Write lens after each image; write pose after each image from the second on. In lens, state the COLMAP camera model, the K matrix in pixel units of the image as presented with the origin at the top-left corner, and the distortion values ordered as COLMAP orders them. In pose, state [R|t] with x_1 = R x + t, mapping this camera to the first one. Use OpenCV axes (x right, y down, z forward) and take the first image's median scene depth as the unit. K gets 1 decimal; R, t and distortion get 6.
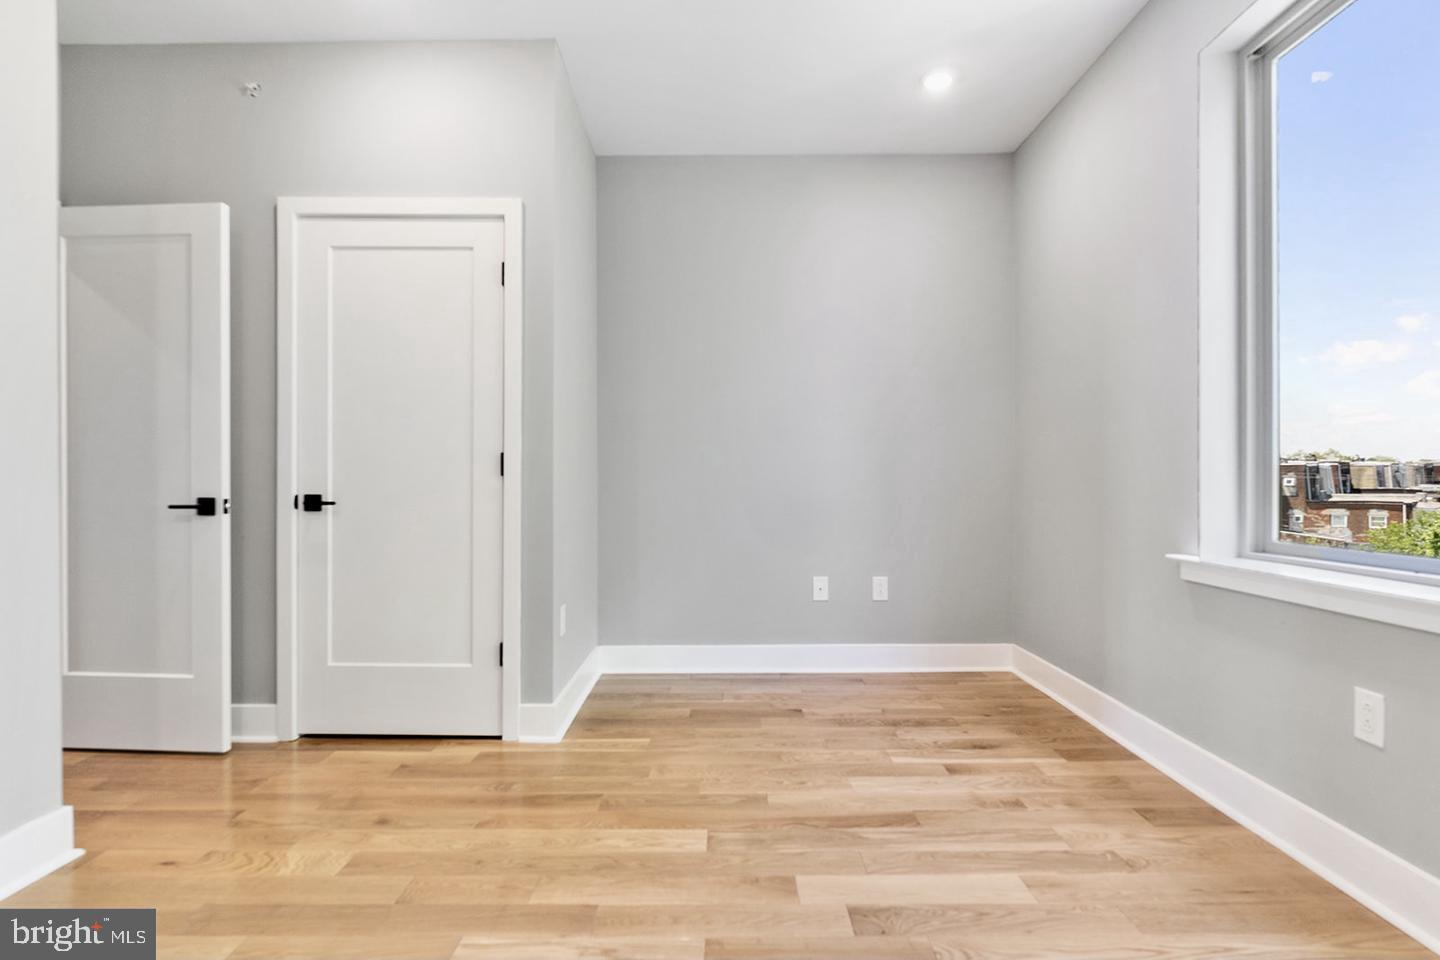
lens RADIAL K [[745.1, 0, 719.7], [0, 745.1, 484.3], [0, 0, 1]] dist [-0.005814, 0.000608]
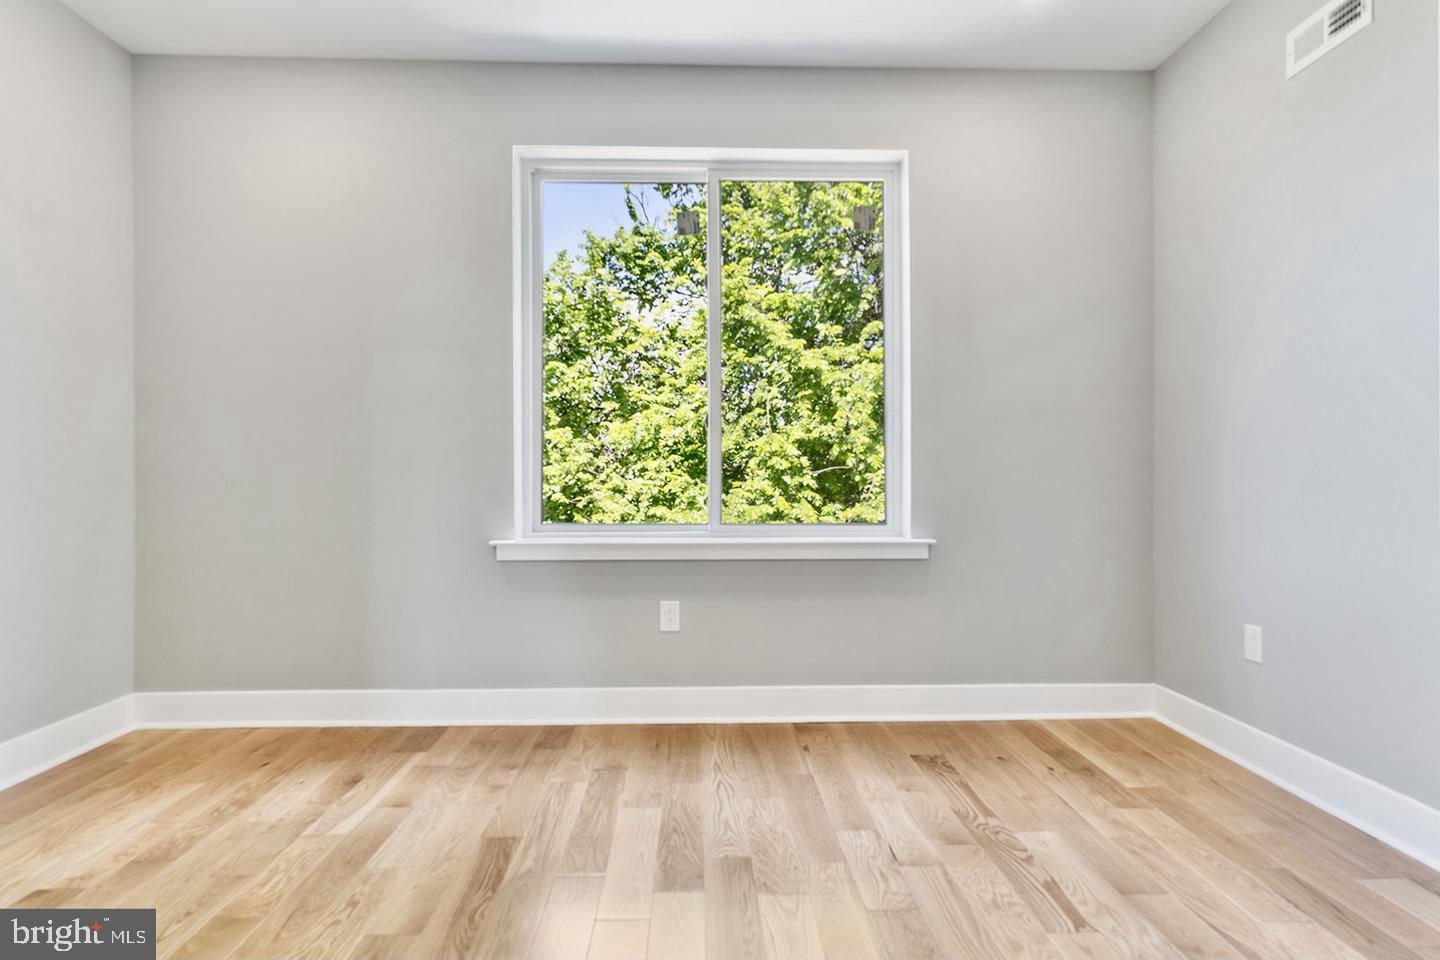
lens RADIAL K [[745.1, 0, 718.6], [0, 745.1, 475.0], [0, 0, 1]] dist [-0.005814, 0.000608]
pose [[-0.024510, -0.001812, 0.999698, -0.618850], [0.005723, 0.999982, 0.001952, -0.013667], [-0.999683, 0.005770, -0.024499, 0.661138]]
